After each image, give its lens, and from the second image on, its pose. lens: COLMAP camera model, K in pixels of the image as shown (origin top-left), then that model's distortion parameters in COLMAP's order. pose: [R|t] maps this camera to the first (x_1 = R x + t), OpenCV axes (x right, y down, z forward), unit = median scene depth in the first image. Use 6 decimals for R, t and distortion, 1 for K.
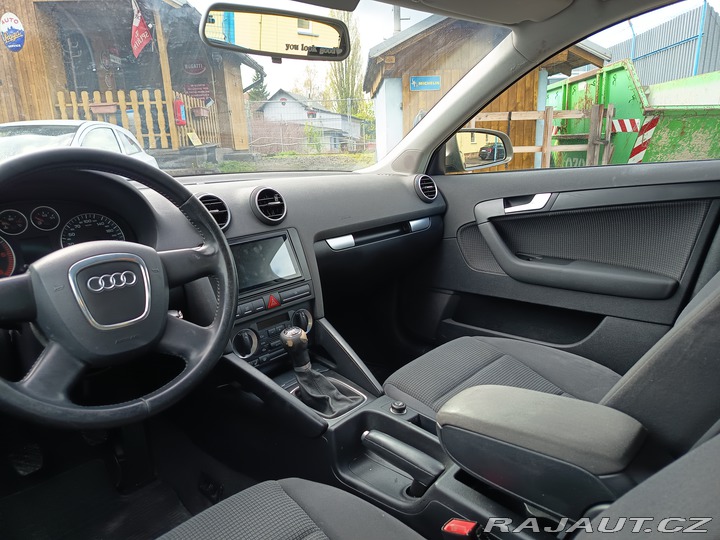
lens RADIAL K [[499.7, 0, 359.0], [0, 499.7, 268.9], [0, 0, 1]] dist [0.009922, -0.002644]
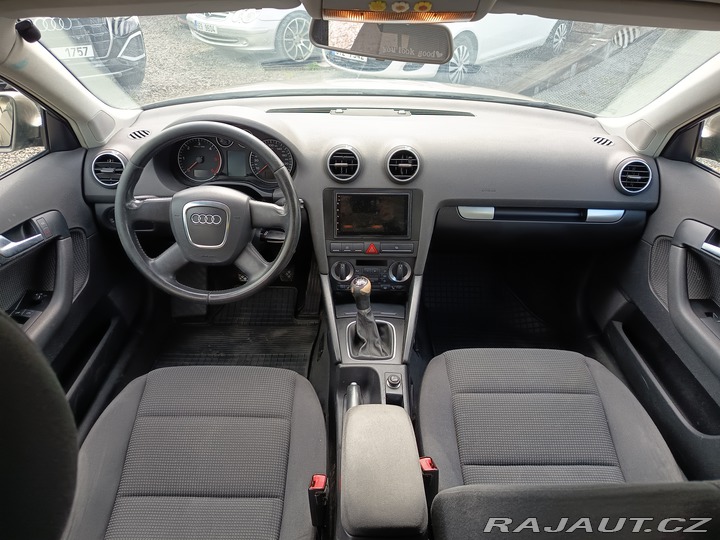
lens RADIAL K [[499.7, 0, 359.6], [0, 499.7, 272.1], [0, 0, 1]] dist [0.009922, -0.002644]
pose [[0.677672, 0.440448, -0.588869, 0.497918], [-0.213941, 0.884233, 0.415163, -0.348722], [0.703555, -0.155361, 0.693450, 0.130834]]
